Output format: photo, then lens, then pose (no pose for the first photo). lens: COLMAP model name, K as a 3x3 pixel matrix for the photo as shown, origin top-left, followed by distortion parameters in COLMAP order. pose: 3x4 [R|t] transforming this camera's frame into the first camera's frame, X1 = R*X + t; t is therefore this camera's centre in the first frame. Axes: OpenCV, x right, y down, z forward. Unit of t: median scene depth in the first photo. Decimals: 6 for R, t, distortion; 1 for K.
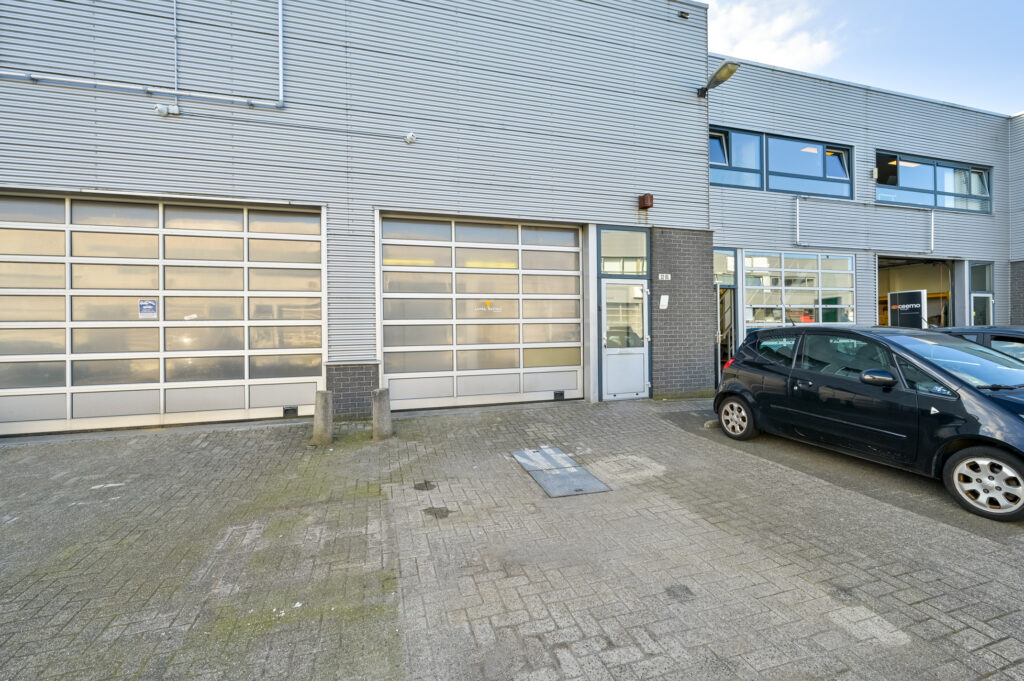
lens RADIAL K [[496.7, 0, 524.5], [0, 496.7, 318.4], [0, 0, 1]] dist [-0.002658, 0.000871]
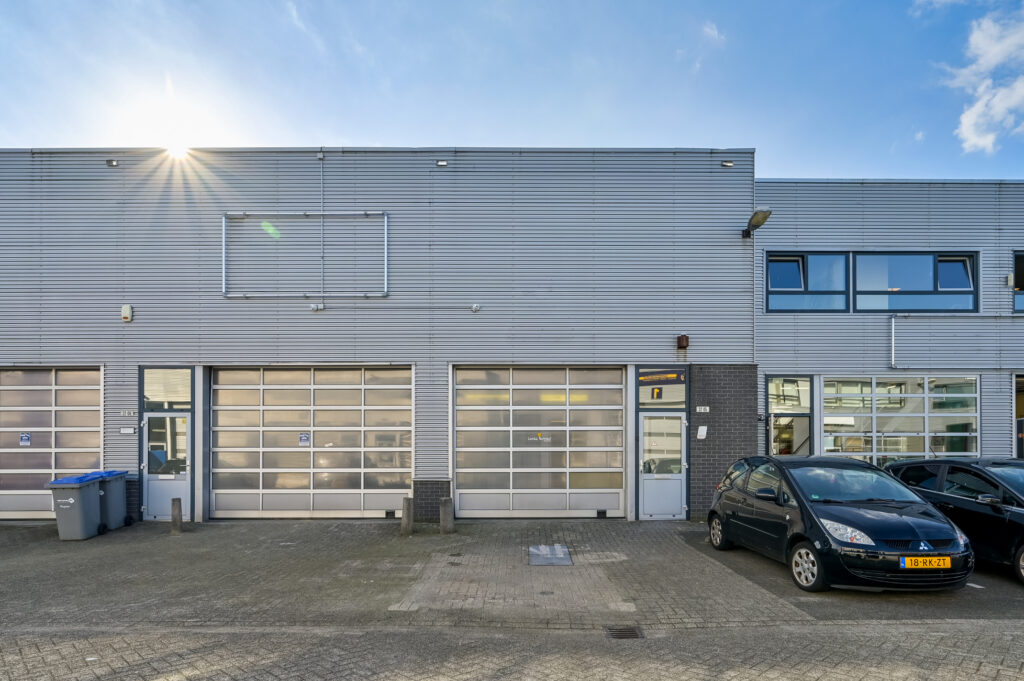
lens RADIAL K [[690.5, 0, 504.1], [0, 690.5, 430.7], [0, 0, 1]] dist [-0.005971, 0.000870]
pose [[0.942941, -0.000141, -0.332961, 0.432470], [-0.004028, 0.999922, -0.011829, -0.020010], [0.332937, 0.012495, 0.942866, -0.656620]]
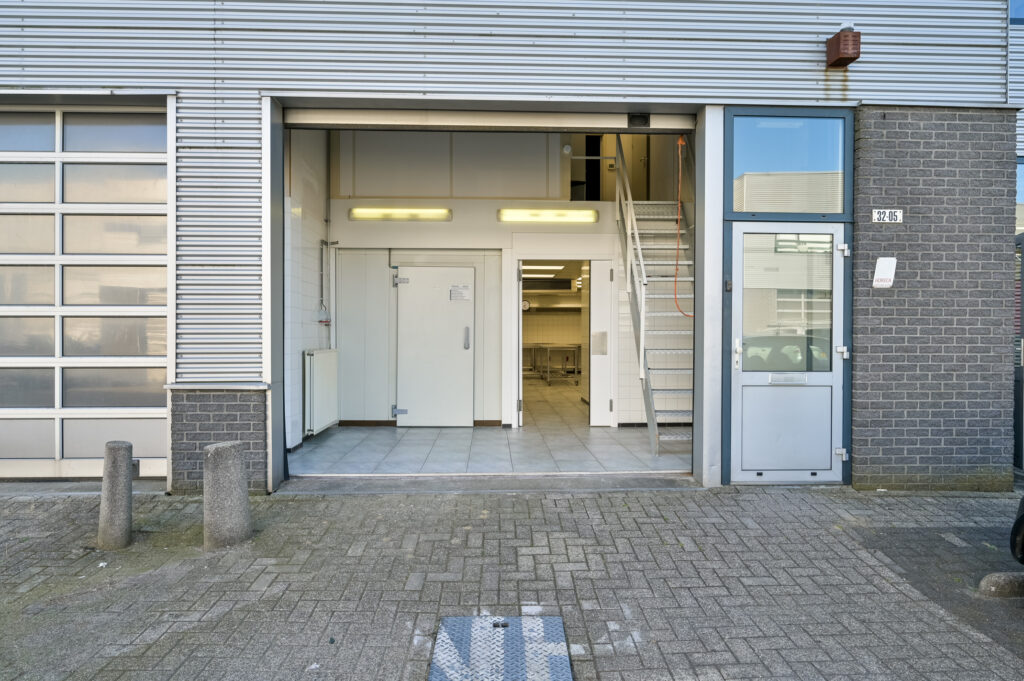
lens RADIAL K [[643.9, 0, 514.8], [0, 643.9, 328.6], [0, 0, 1]] dist [-0.002797, 0.000396]
pose [[0.958024, 0.013936, -0.286349, 0.148091], [-0.008529, 0.999761, 0.020123, 0.009970], [0.286561, -0.016836, 0.957914, 0.401568]]
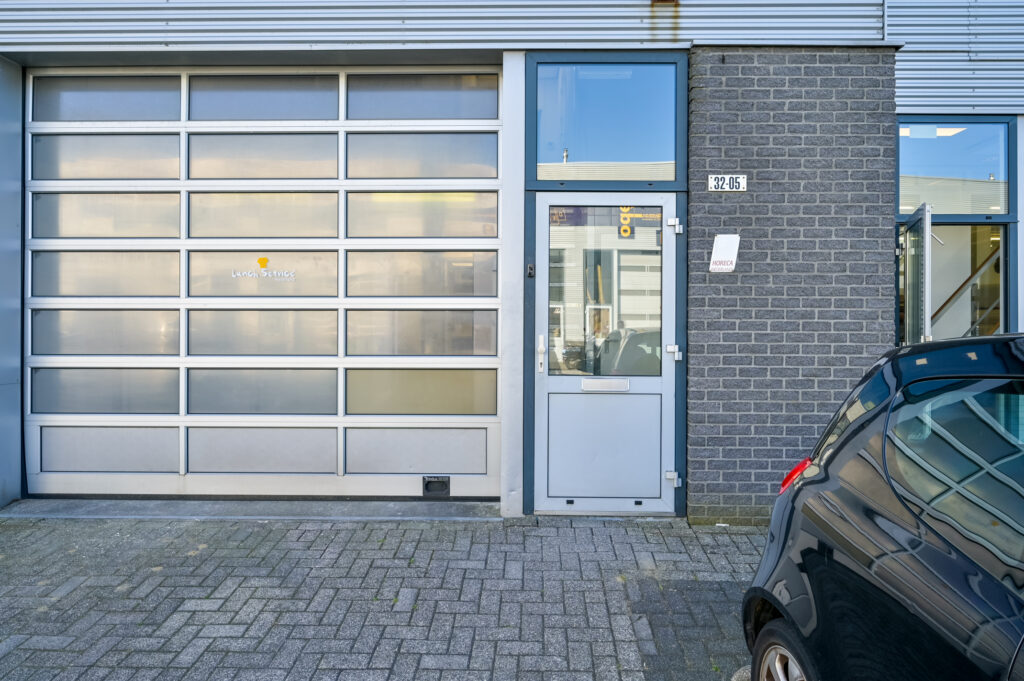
lens RADIAL K [[643.9, 0, 528.0], [0, 643.9, 312.7], [0, 0, 1]] dist [-0.002797, 0.000396]
pose [[0.939854, 0.011091, -0.341397, 0.353164], [-0.008416, 0.999921, 0.009316, 0.007914], [0.341474, -0.005883, 0.939873, 0.591214]]
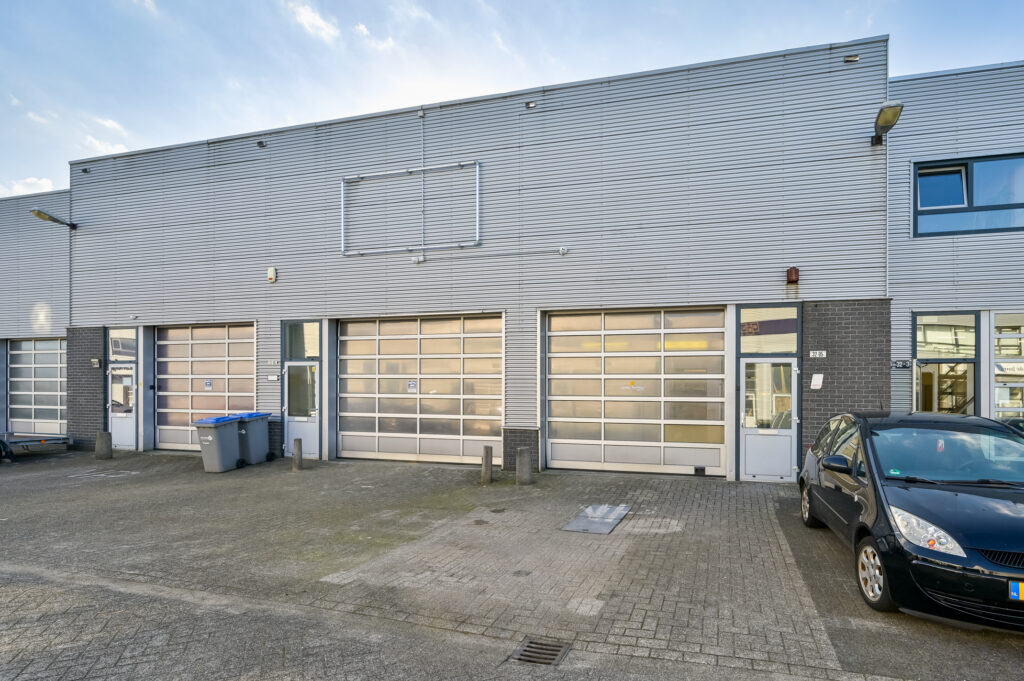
lens RADIAL K [[587.9, 0, 557.1], [0, 587.9, 383.5], [0, 0, 1]] dist [-0.005846, 0.005645]
pose [[0.801988, 0.006042, -0.597310, 0.628536], [-0.010782, 0.999932, -0.004363, -0.021878], [0.597243, 0.009939, 0.801999, -0.190195]]
